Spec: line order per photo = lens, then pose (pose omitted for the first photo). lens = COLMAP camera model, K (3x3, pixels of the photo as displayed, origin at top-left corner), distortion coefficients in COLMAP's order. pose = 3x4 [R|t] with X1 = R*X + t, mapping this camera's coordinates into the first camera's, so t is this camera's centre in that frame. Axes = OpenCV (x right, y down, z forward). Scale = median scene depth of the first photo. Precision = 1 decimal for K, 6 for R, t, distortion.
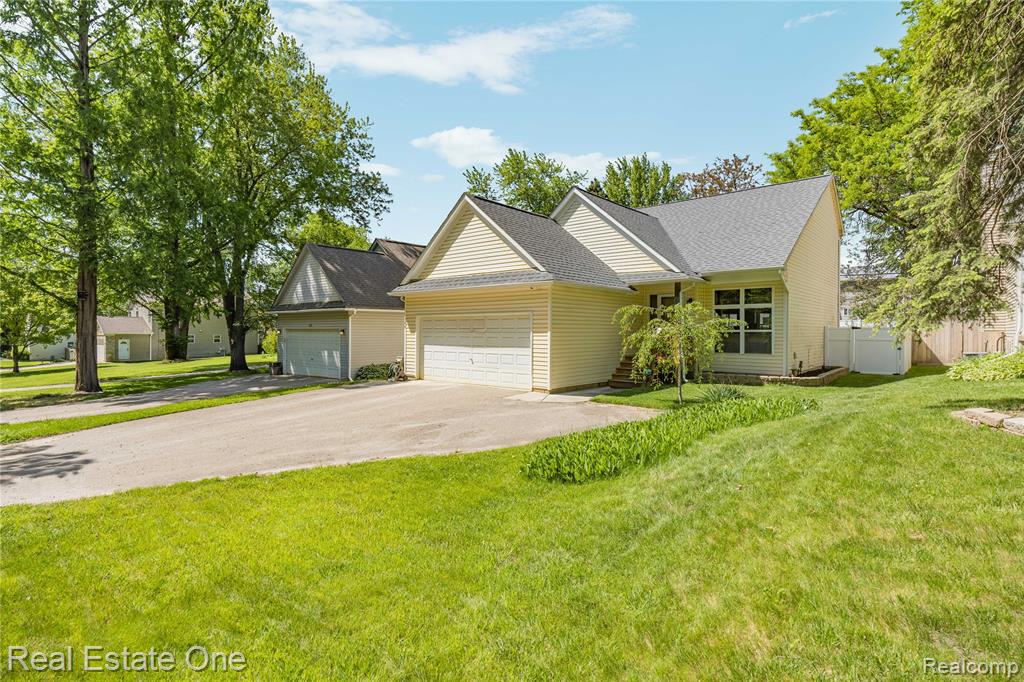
lens RADIAL K [[509.2, 0, 508.6], [0, 509.2, 331.2], [0, 0, 1]] dist [-0.002456, -0.000028]
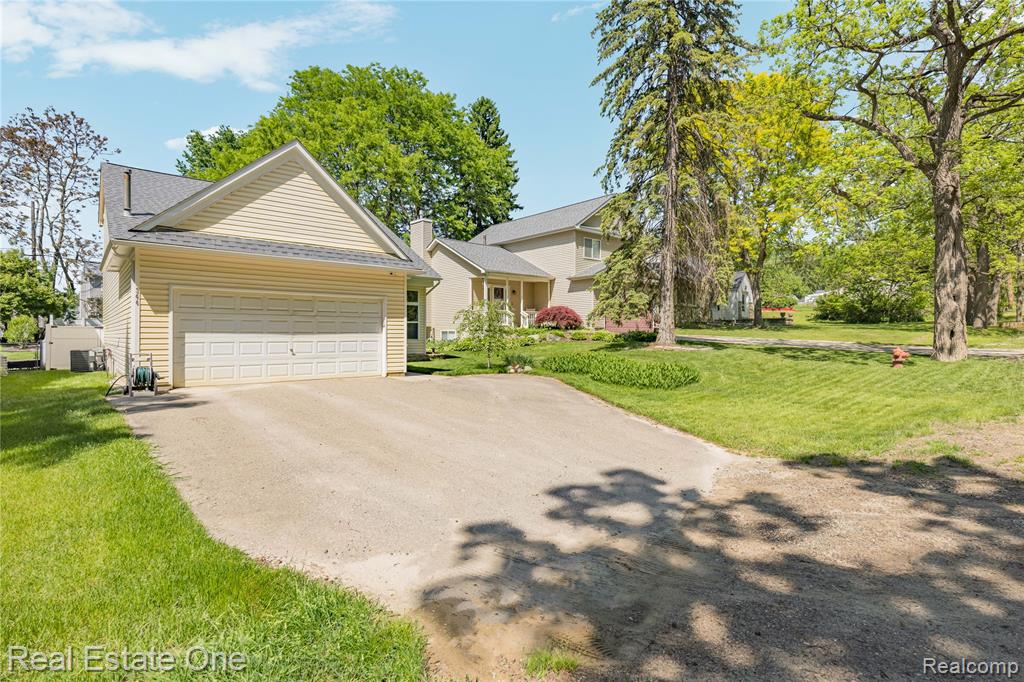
lens RADIAL K [[509.2, 0, 509.0], [0, 509.2, 338.1], [0, 0, 1]] dist [-0.002456, -0.000028]
pose [[0.138514, -0.008176, 0.990327, -0.794726], [-0.001731, 0.999962, 0.008498, 0.029449], [-0.990359, -0.002892, 0.138494, 0.545111]]
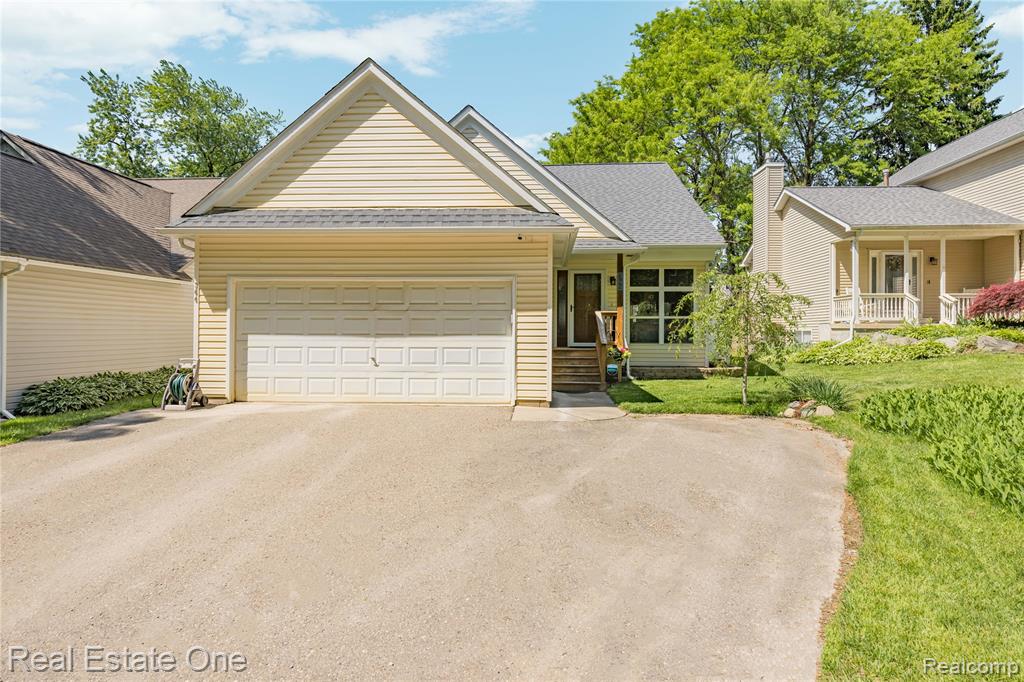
lens RADIAL K [[560.7, 0, 504.7], [0, 560.7, 326.9], [0, 0, 1]] dist [0.007473, 0.000192]
pose [[0.790673, 0.008182, 0.612184, -0.331385], [-0.002786, 0.999948, -0.009766, 0.025507], [-0.612232, 0.006016, 0.790655, 0.412714]]
